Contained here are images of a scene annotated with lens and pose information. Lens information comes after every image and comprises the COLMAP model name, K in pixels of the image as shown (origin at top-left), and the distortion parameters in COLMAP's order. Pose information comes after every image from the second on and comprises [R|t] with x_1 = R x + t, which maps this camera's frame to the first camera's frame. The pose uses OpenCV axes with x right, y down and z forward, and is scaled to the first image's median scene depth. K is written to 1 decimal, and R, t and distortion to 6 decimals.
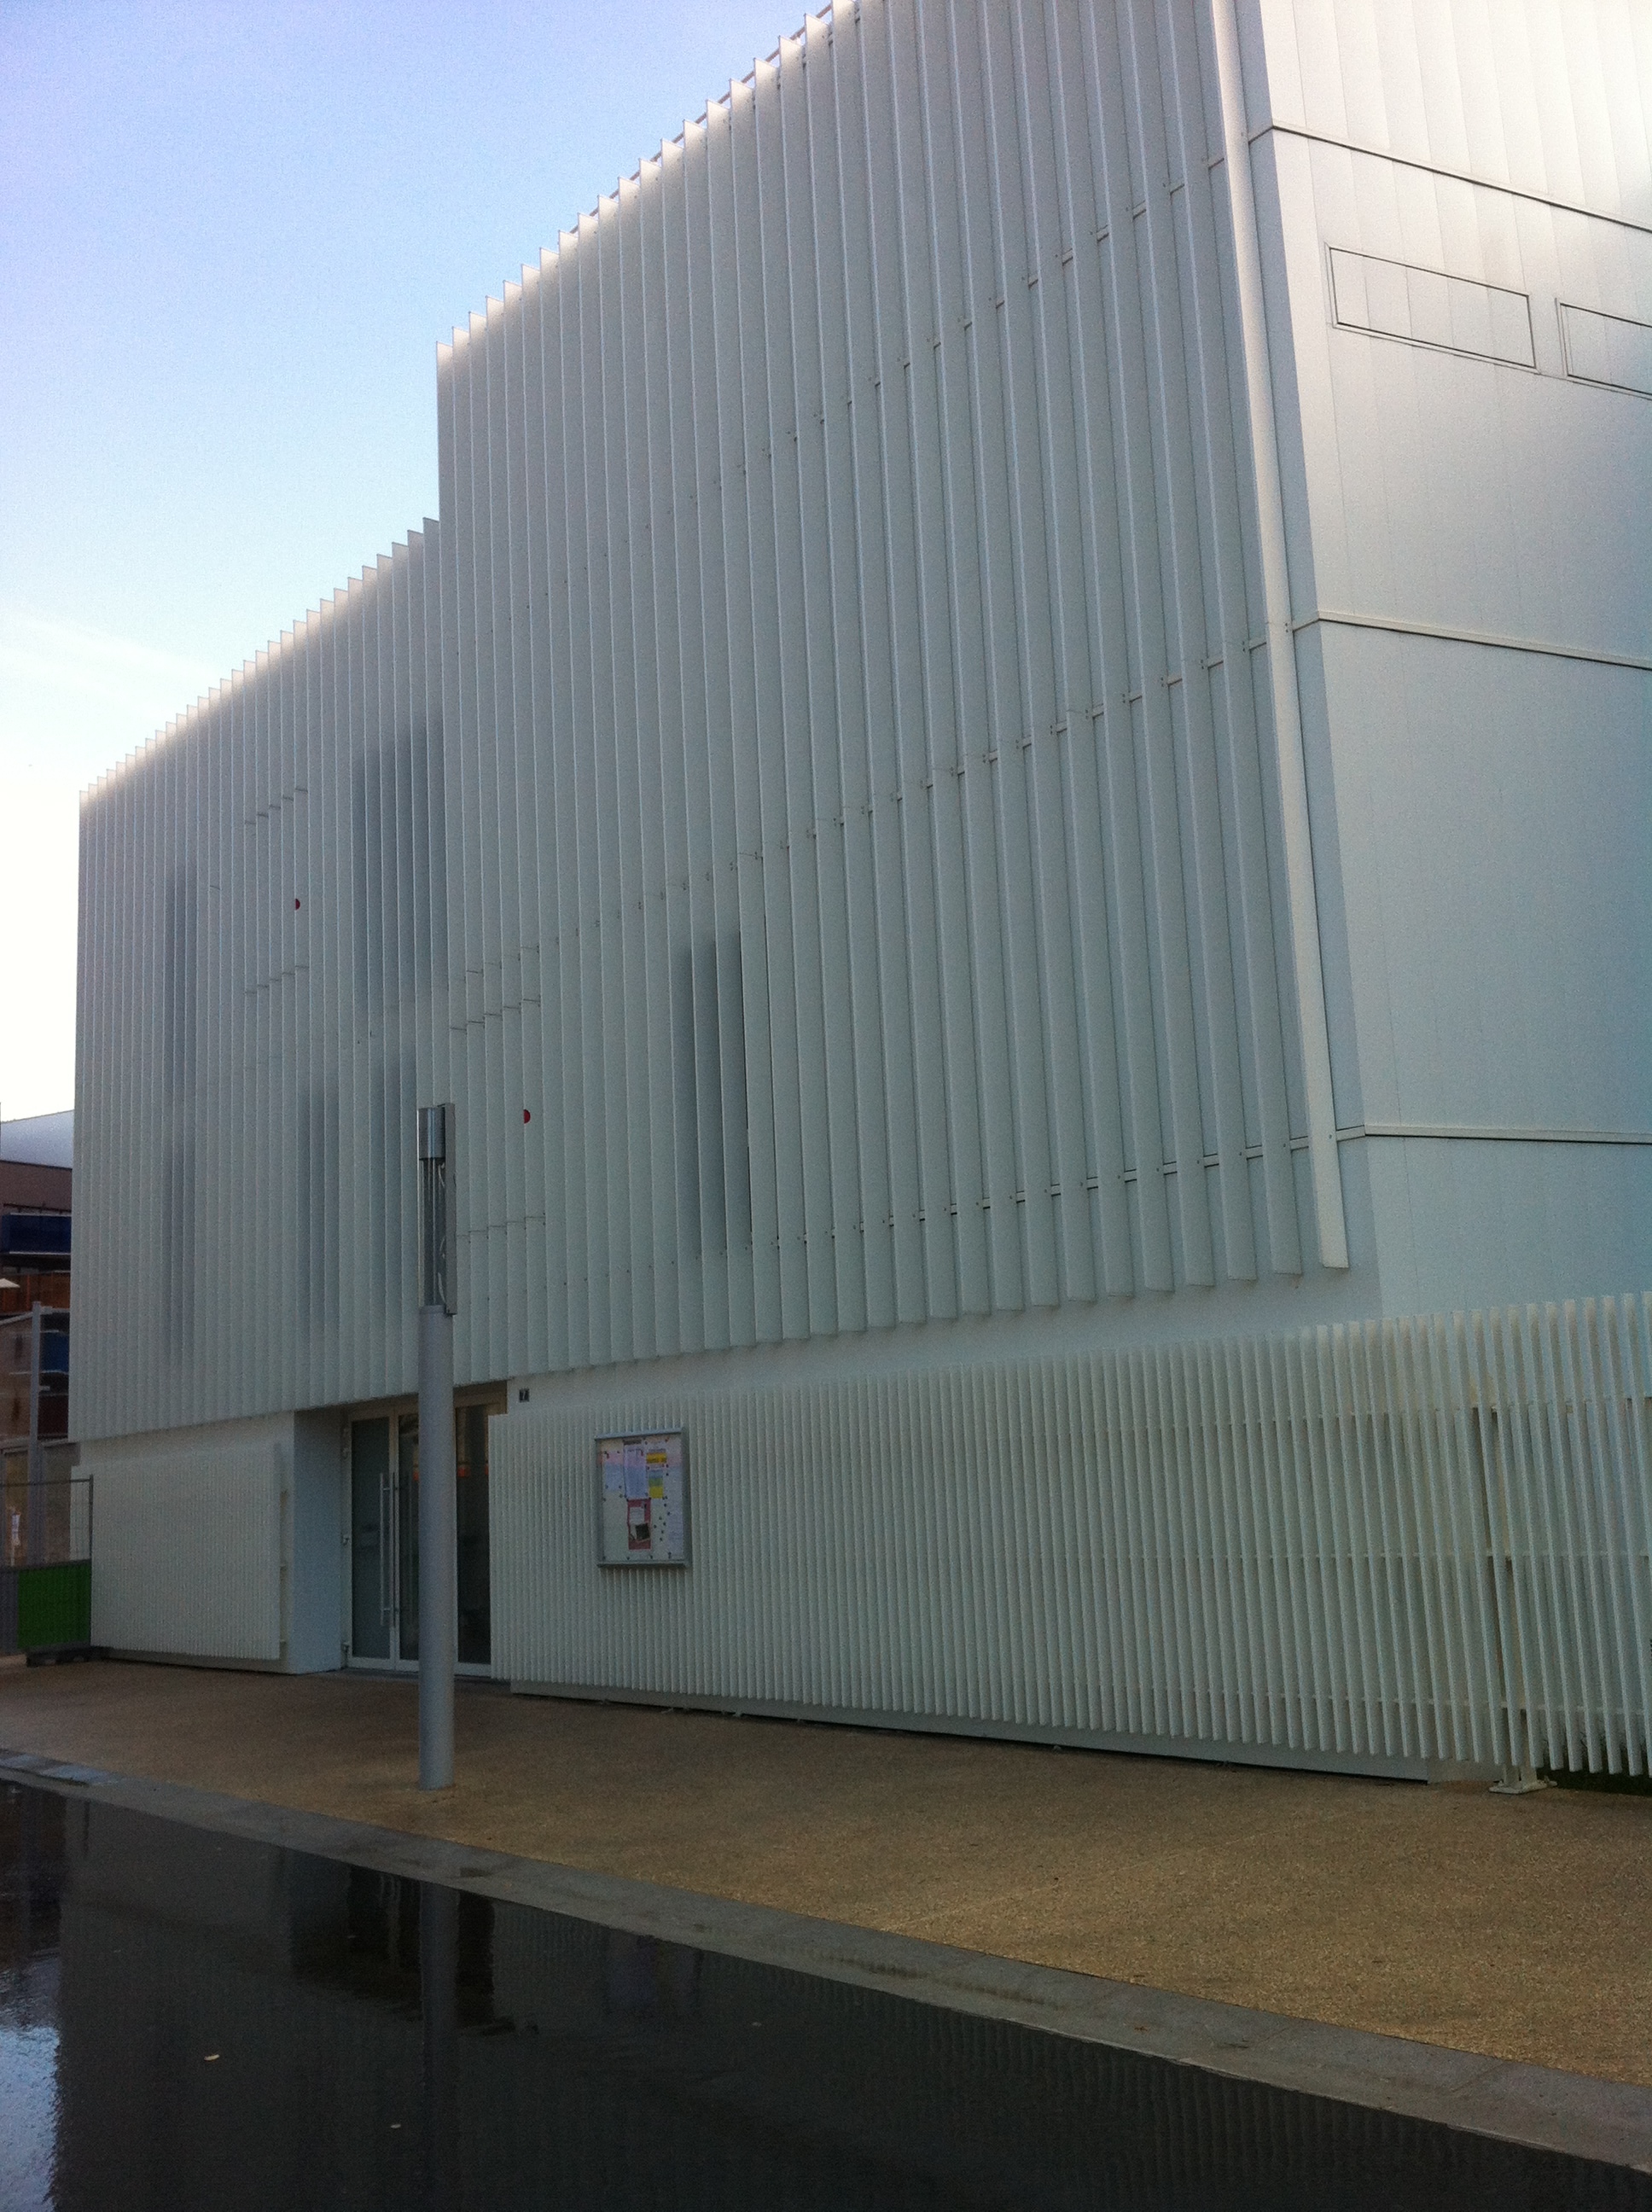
lens RADIAL K [[2173.5, 0, 826.0], [0, 2173.5, 1106.0], [0, 0, 1]] dist [0.114161, -0.350782]
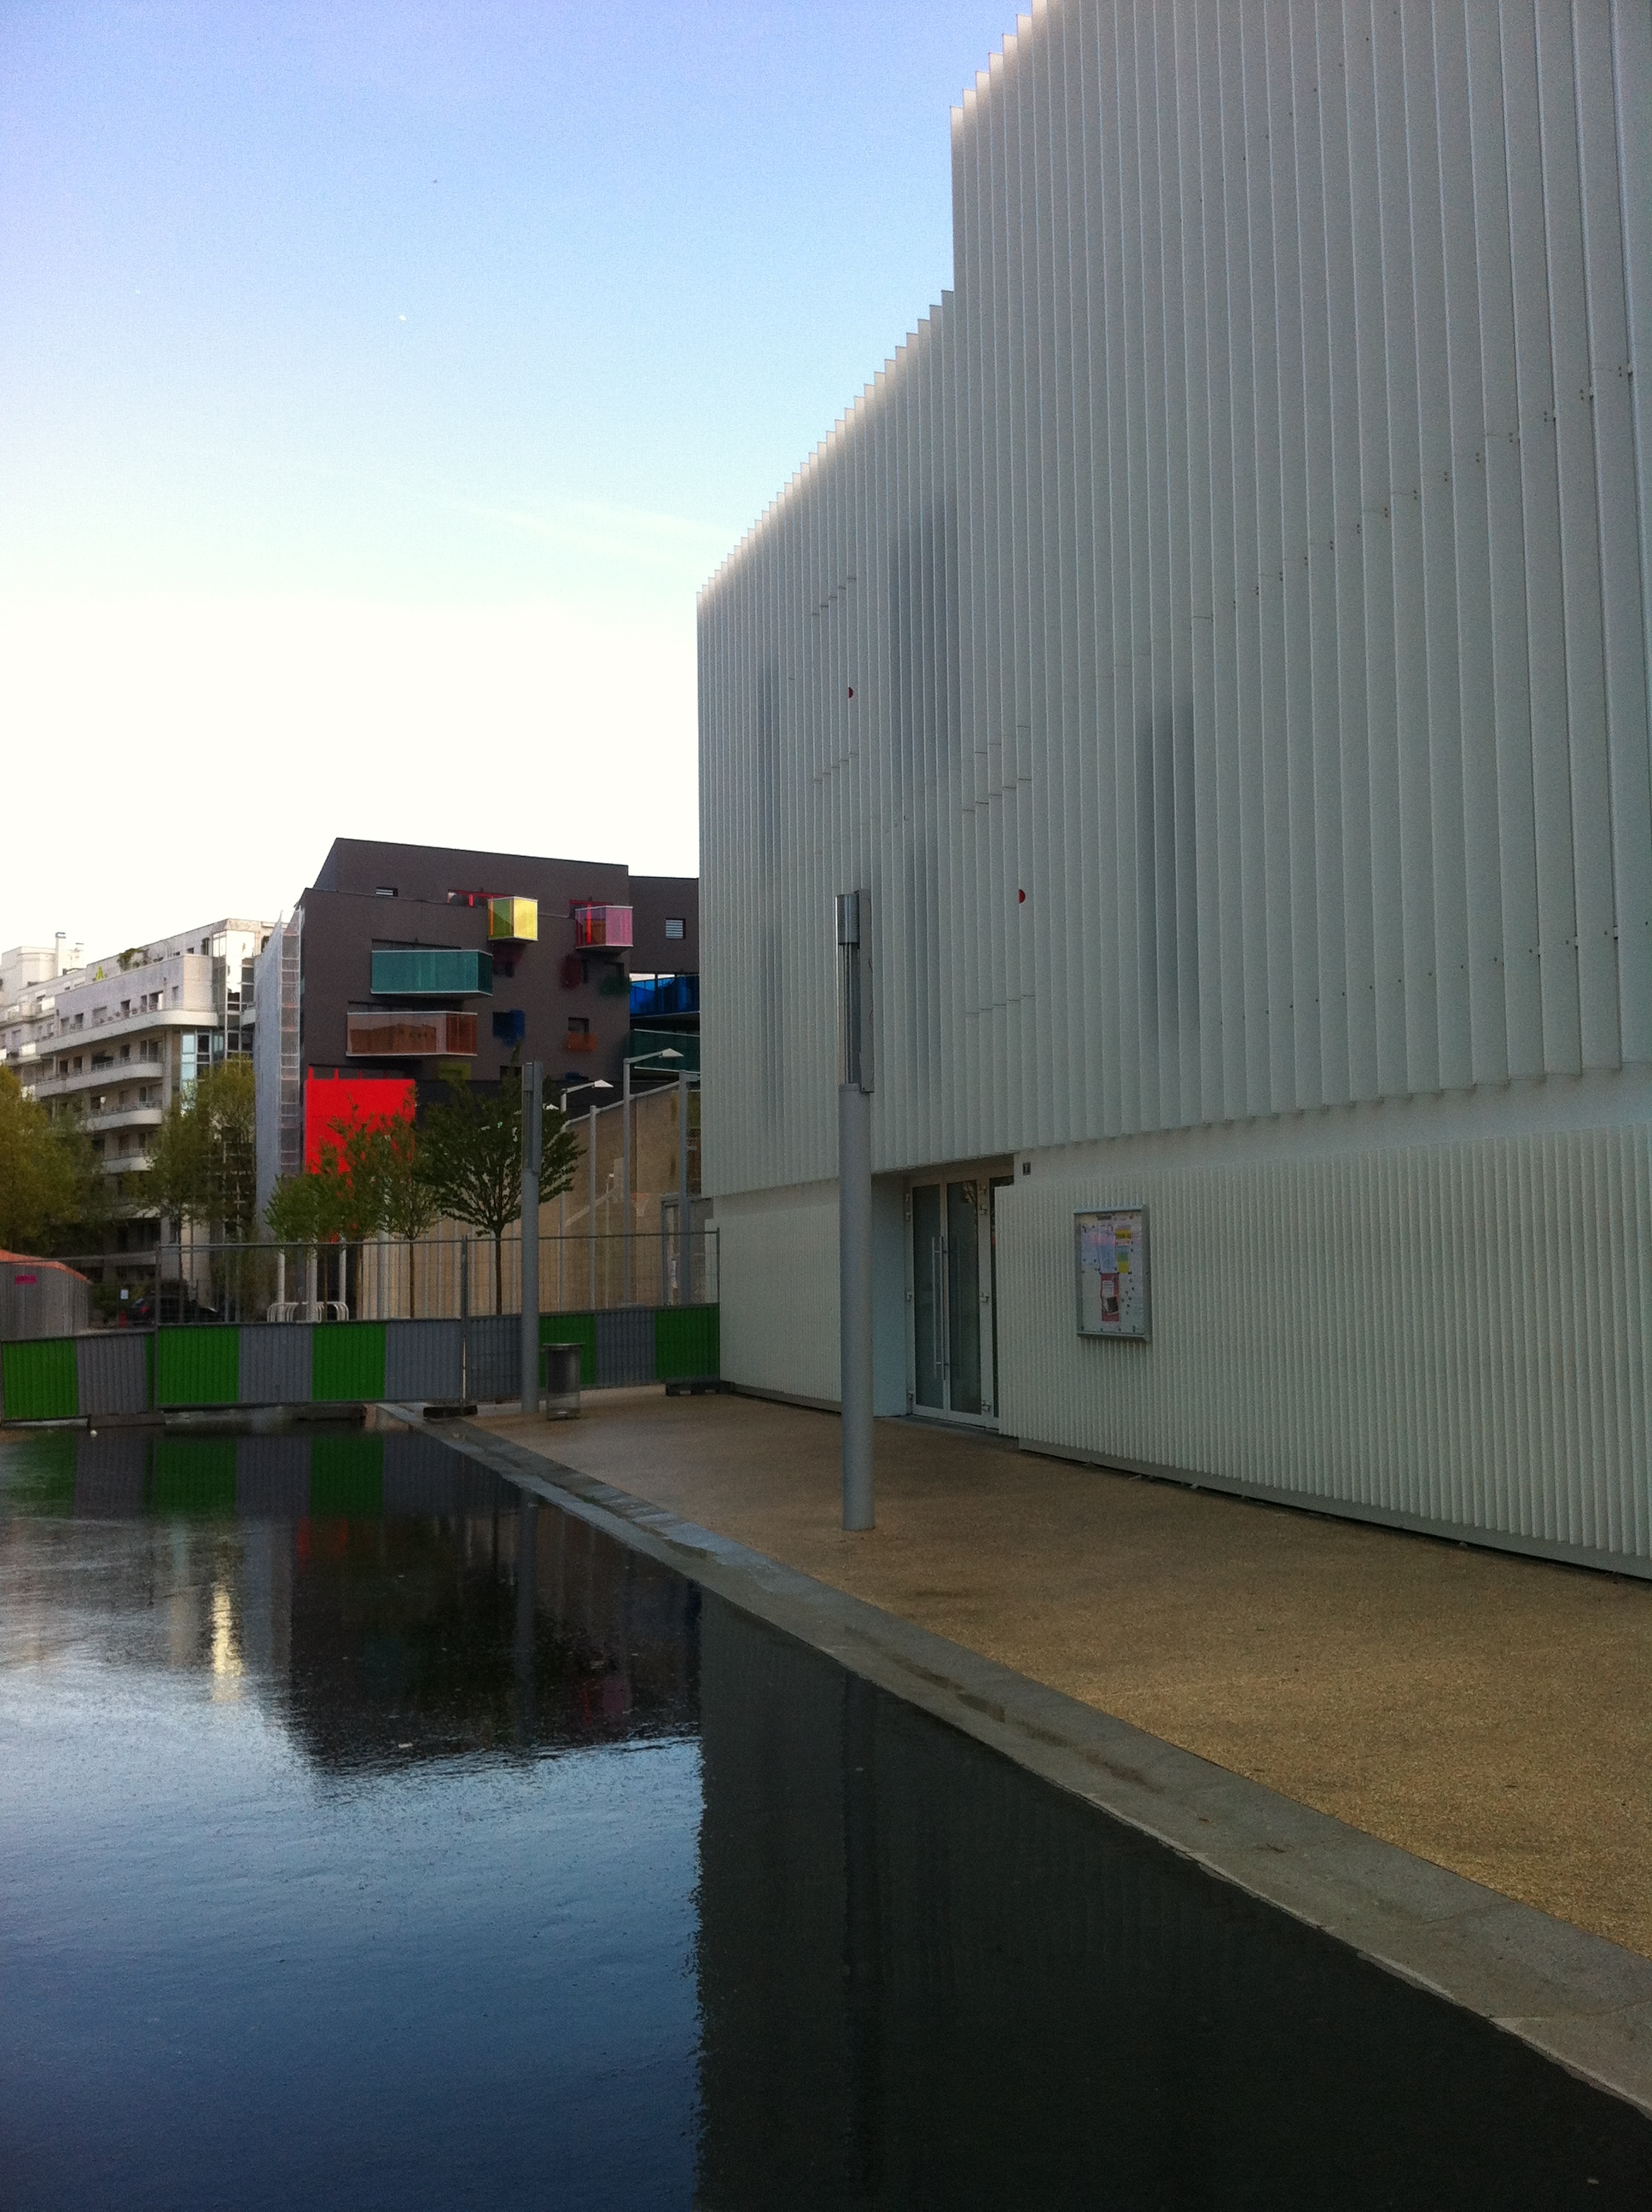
lens RADIAL K [[2149.8, 0, 784.9], [0, 2149.8, 1113.3], [0, 0, 1]] dist [0.158766, -0.461554]
pose [[0.941003, 0.014681, -0.338079, 0.110846], [0.022433, 0.994154, 0.105611, -0.003859], [0.337653, -0.106965, 0.935173, 0.014182]]
